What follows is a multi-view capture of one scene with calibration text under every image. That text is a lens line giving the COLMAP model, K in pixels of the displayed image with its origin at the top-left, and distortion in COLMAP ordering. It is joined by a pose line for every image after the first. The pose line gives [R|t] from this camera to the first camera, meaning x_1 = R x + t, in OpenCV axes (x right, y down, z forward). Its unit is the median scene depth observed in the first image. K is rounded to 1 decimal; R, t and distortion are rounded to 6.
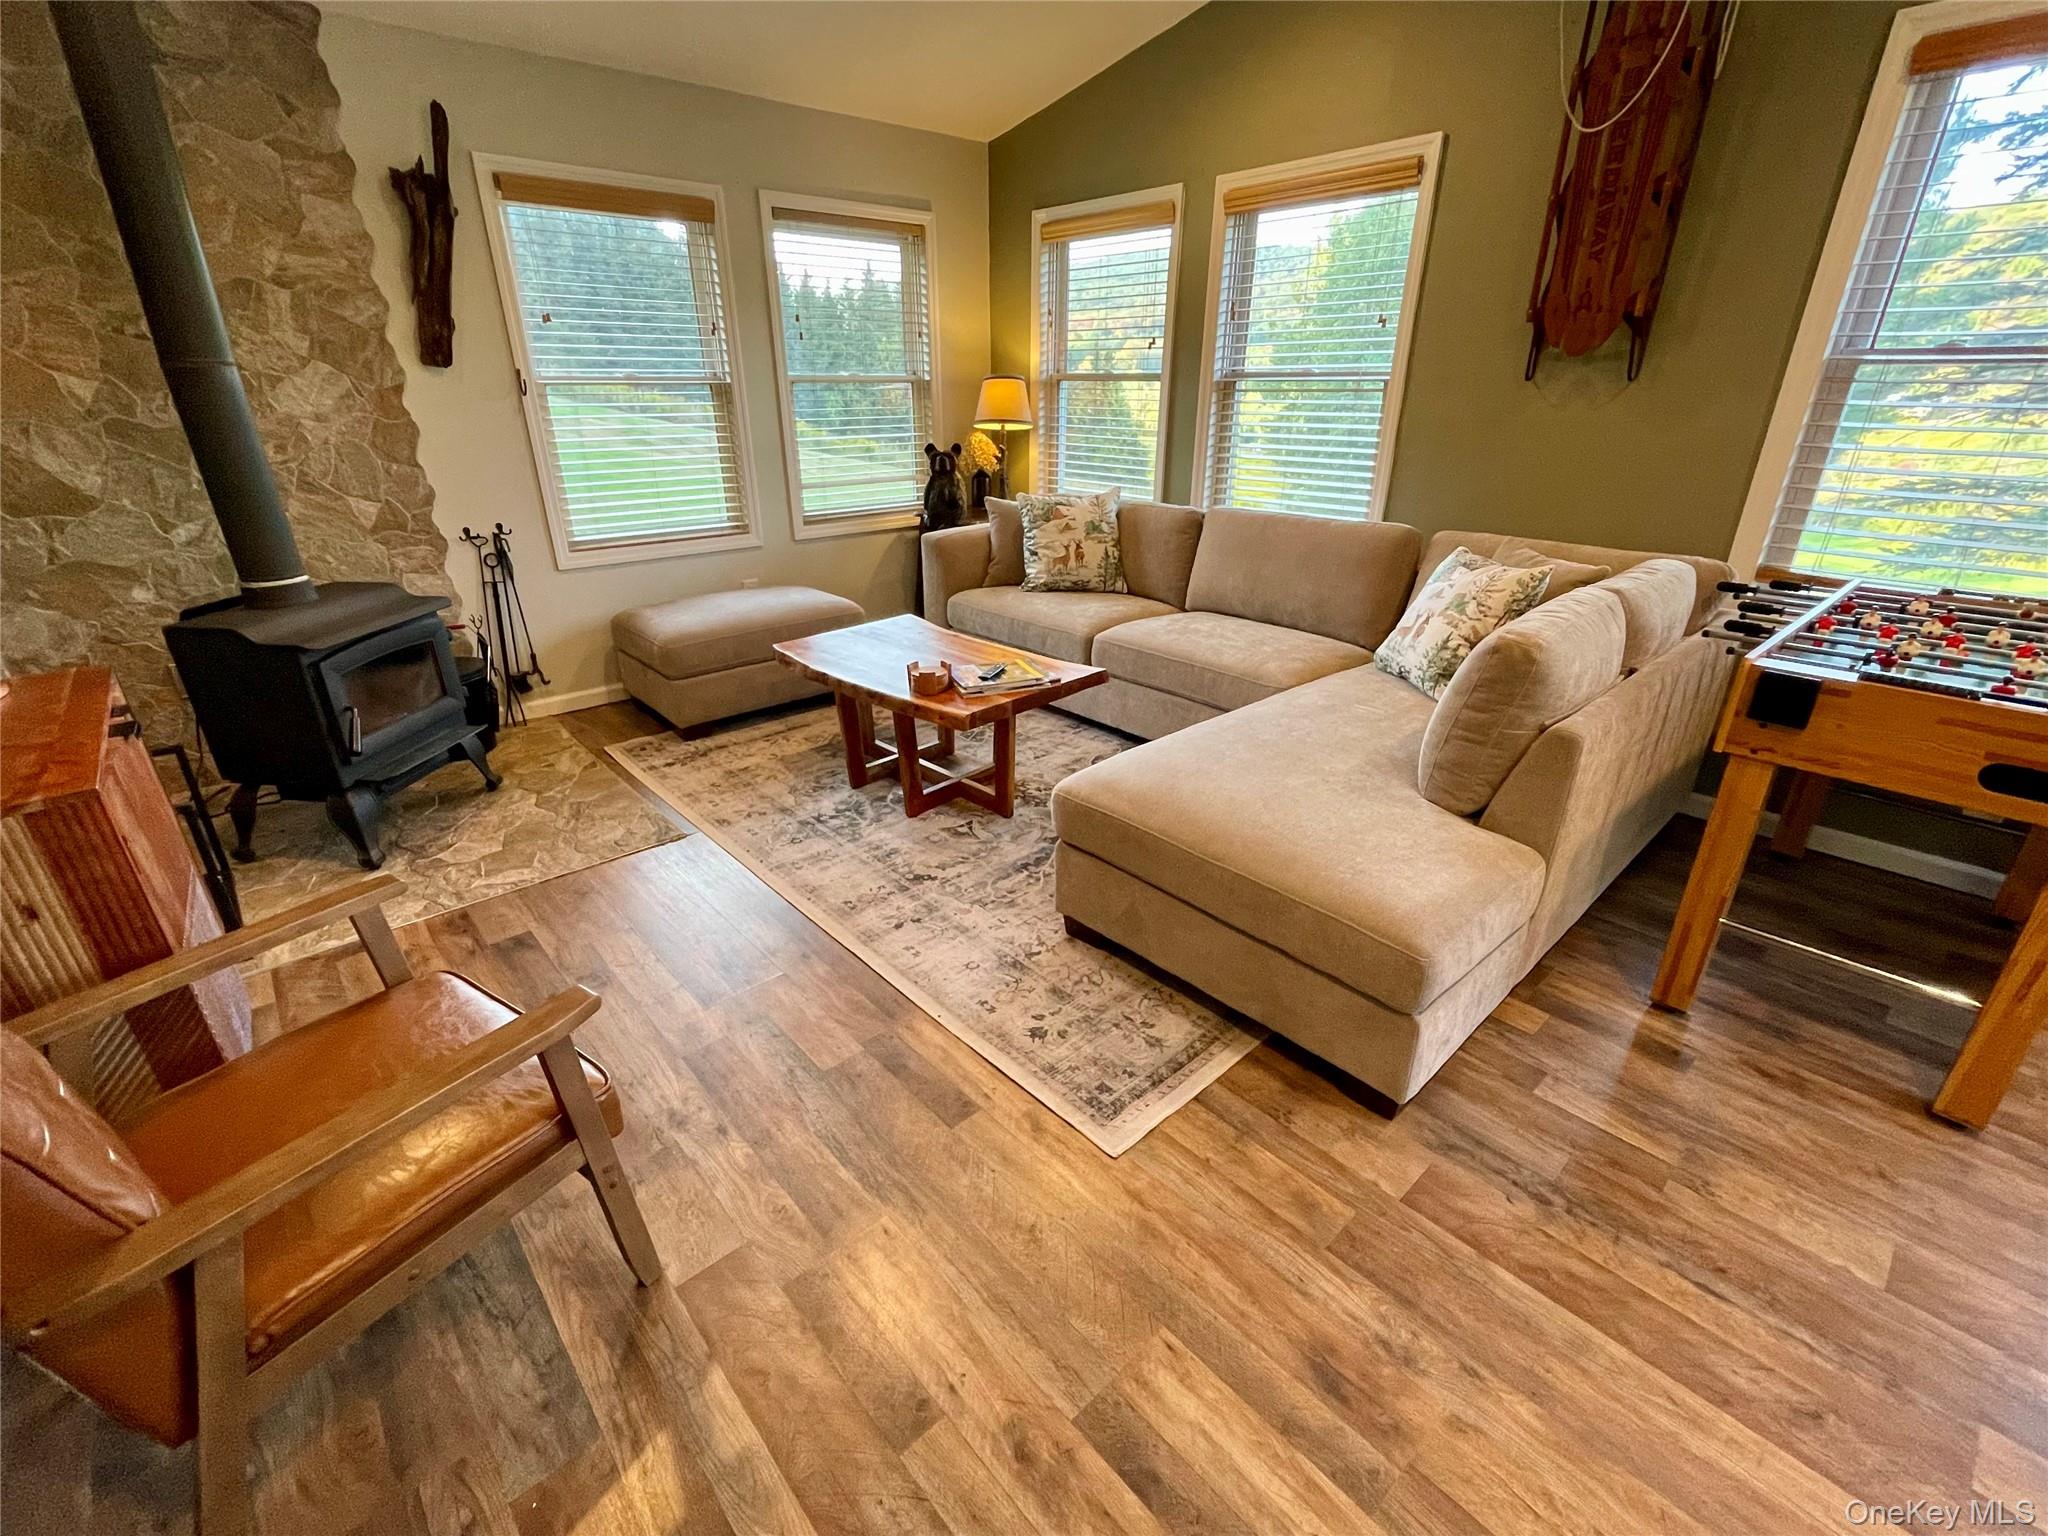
lens RADIAL K [[886.6, 0, 1010.4], [0, 886.6, 764.9], [0, 0, 1]] dist [0.007867, -0.002742]
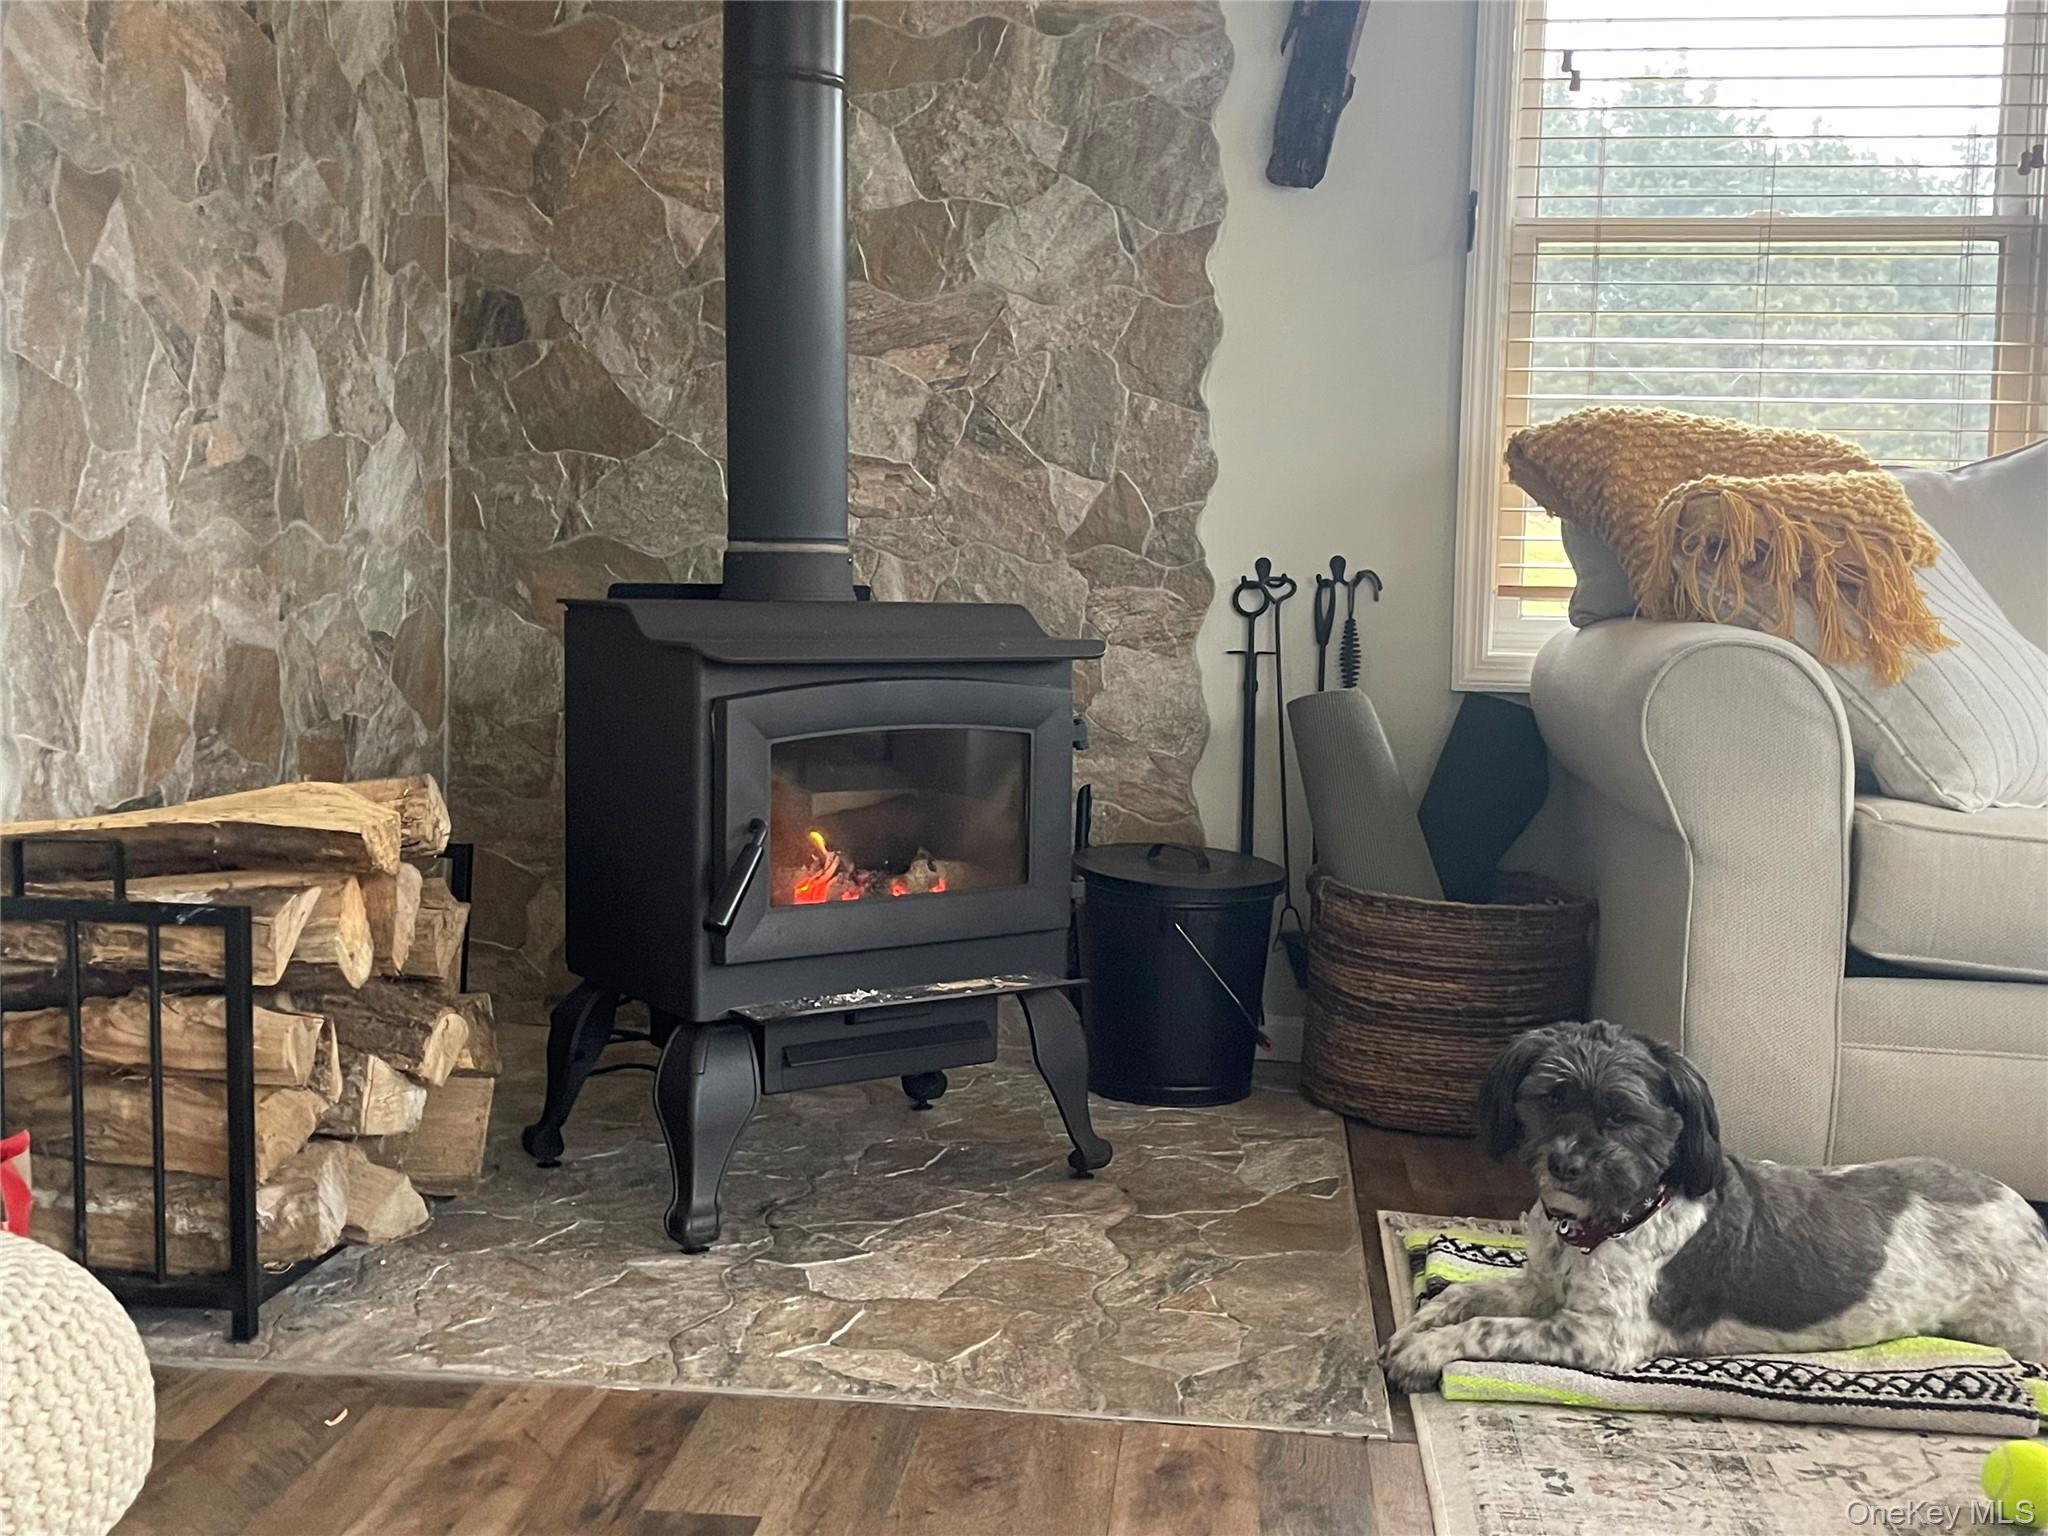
lens RADIAL K [[2158.6, 0, 1008.8], [0, 2158.6, 717.4], [0, 0, 1]] dist [0.074058, 0.000000]
pose [[0.681182, 0.075778, -0.728182, 0.039889], [-0.318196, 0.926418, -0.201250, 0.042585], [0.659351, 0.368792, 0.655171, 0.351957]]
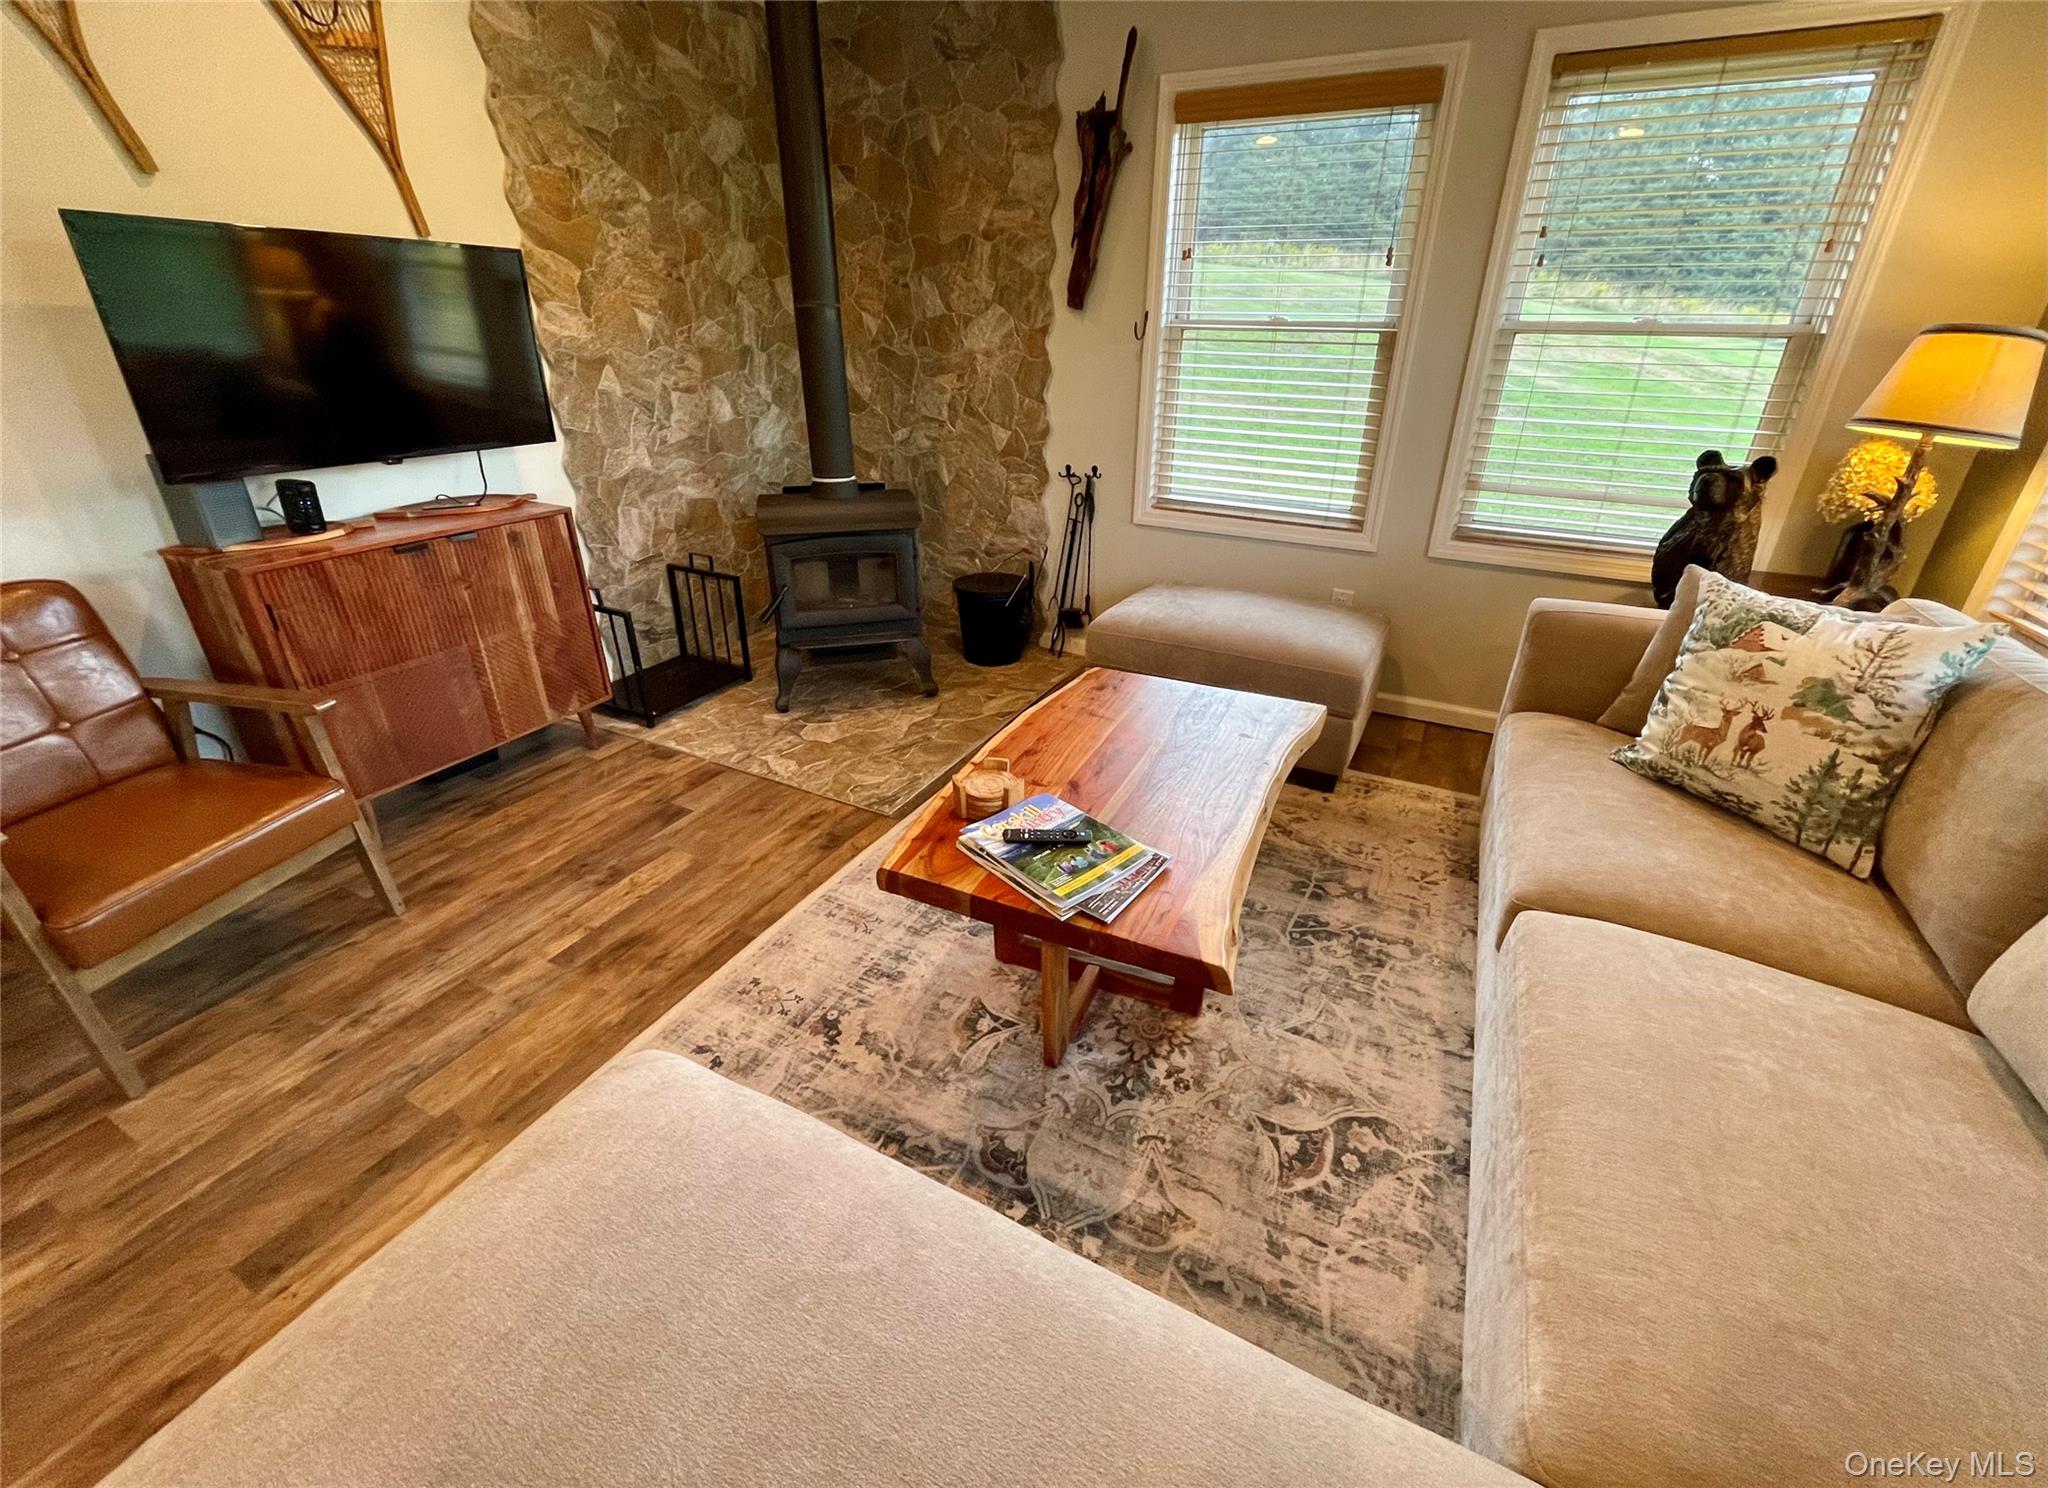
lens RADIAL K [[830.8, 0, 1009.1], [0, 830.8, 712.3], [0, 0, 1]] dist [-0.003929, -0.000263]
pose [[0.380395, 0.399549, -0.834062, 0.337981], [-0.382672, 0.889035, 0.251355, -0.265007], [0.841939, 0.223558, 0.491081, 0.615808]]
